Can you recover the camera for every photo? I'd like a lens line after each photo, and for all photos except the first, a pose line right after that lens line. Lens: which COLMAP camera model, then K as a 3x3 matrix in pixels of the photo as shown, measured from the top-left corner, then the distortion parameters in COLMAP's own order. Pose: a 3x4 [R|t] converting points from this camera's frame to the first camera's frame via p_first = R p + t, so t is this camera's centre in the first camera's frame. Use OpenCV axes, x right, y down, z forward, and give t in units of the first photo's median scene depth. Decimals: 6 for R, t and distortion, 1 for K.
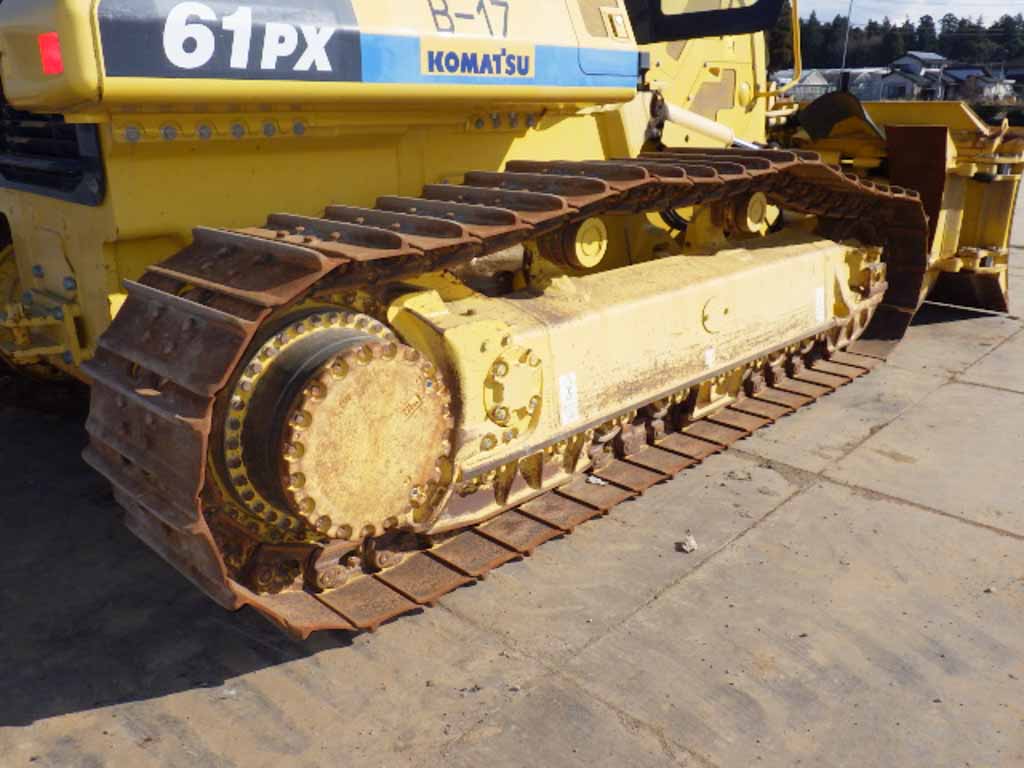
lens RADIAL K [[841.2, 0, 508.1], [0, 841.2, 379.4], [0, 0, 1]] dist [-0.010350, -0.008197]
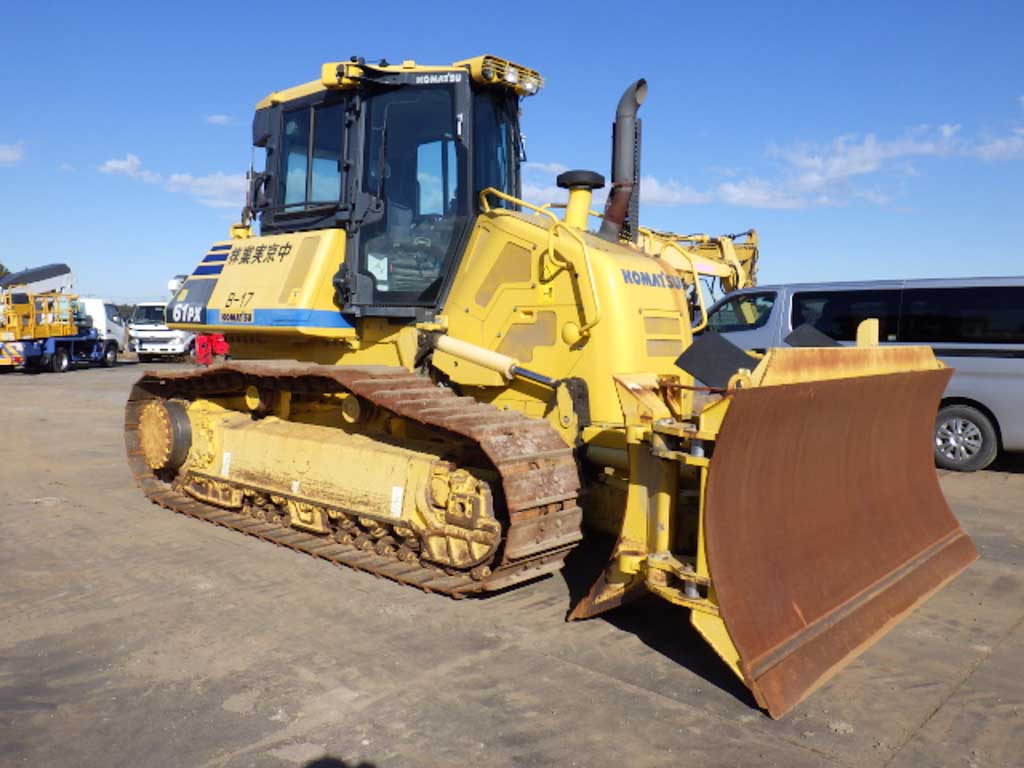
lens RADIAL K [[841.2, 0, 508.1], [0, 841.2, 379.4], [0, 0, 1]] dist [-0.010350, -0.008197]
pose [[0.056452, 0.056890, -0.996783, 2.541747], [-0.333068, 0.942256, 0.034915, -0.563793], [0.941211, 0.330025, 0.072141, 1.657350]]
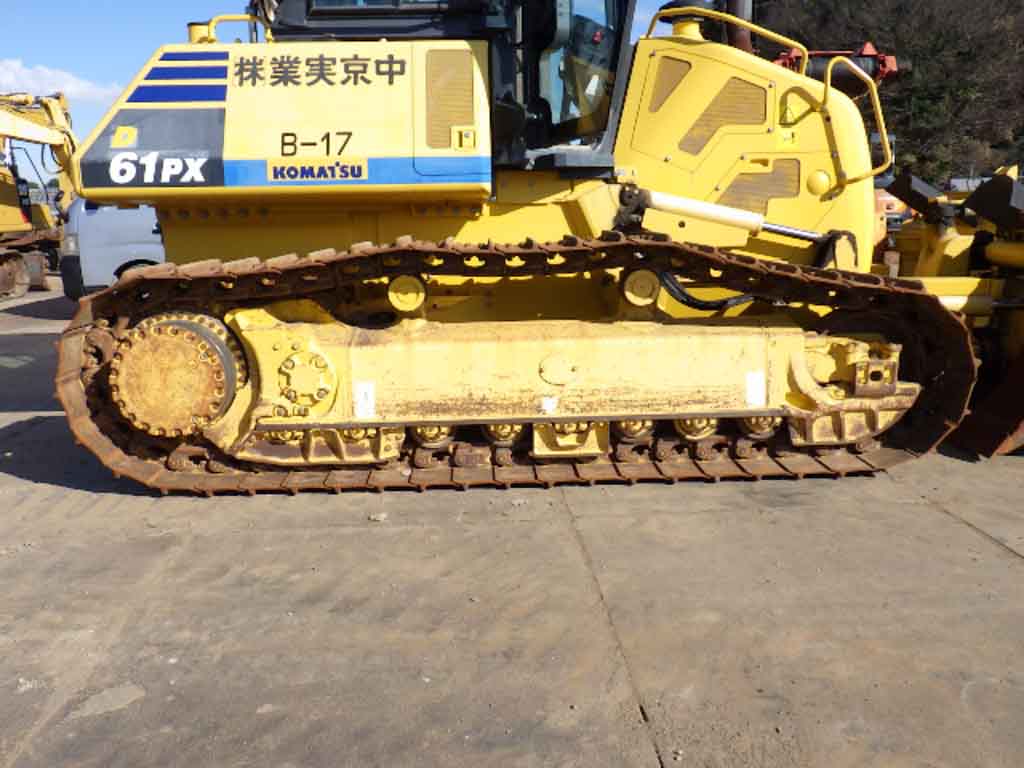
lens RADIAL K [[841.2, 0, 508.1], [0, 841.2, 379.4], [0, 0, 1]] dist [-0.010350, -0.008197]
pose [[0.727281, 0.127016, -0.674484, 1.355855], [-0.200724, 0.979123, -0.032051, -0.016182], [0.656332, 0.158695, 0.737593, 0.132945]]
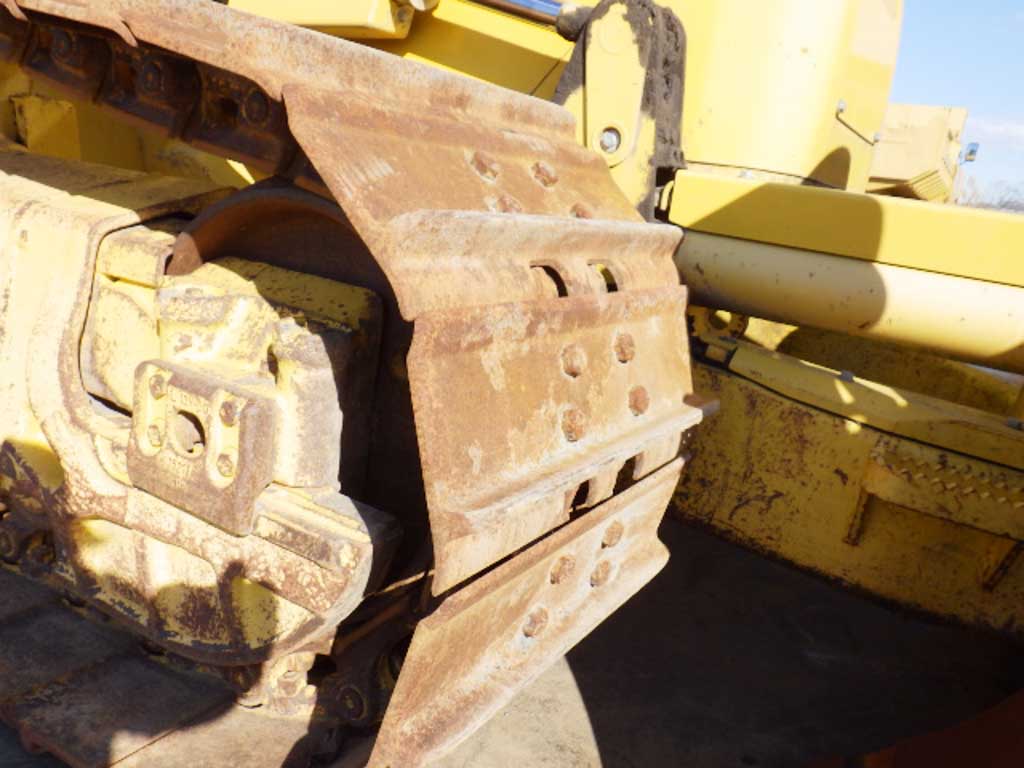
lens RADIAL K [[841.2, 0, 508.1], [0, 841.2, 379.4], [0, 0, 1]] dist [-0.010350, -0.008197]
pose [[0.214277, 0.257551, -0.942206, 1.177582], [-0.434190, 0.889187, 0.144314, -0.358130], [0.874965, 0.378173, 0.302359, 1.783148]]
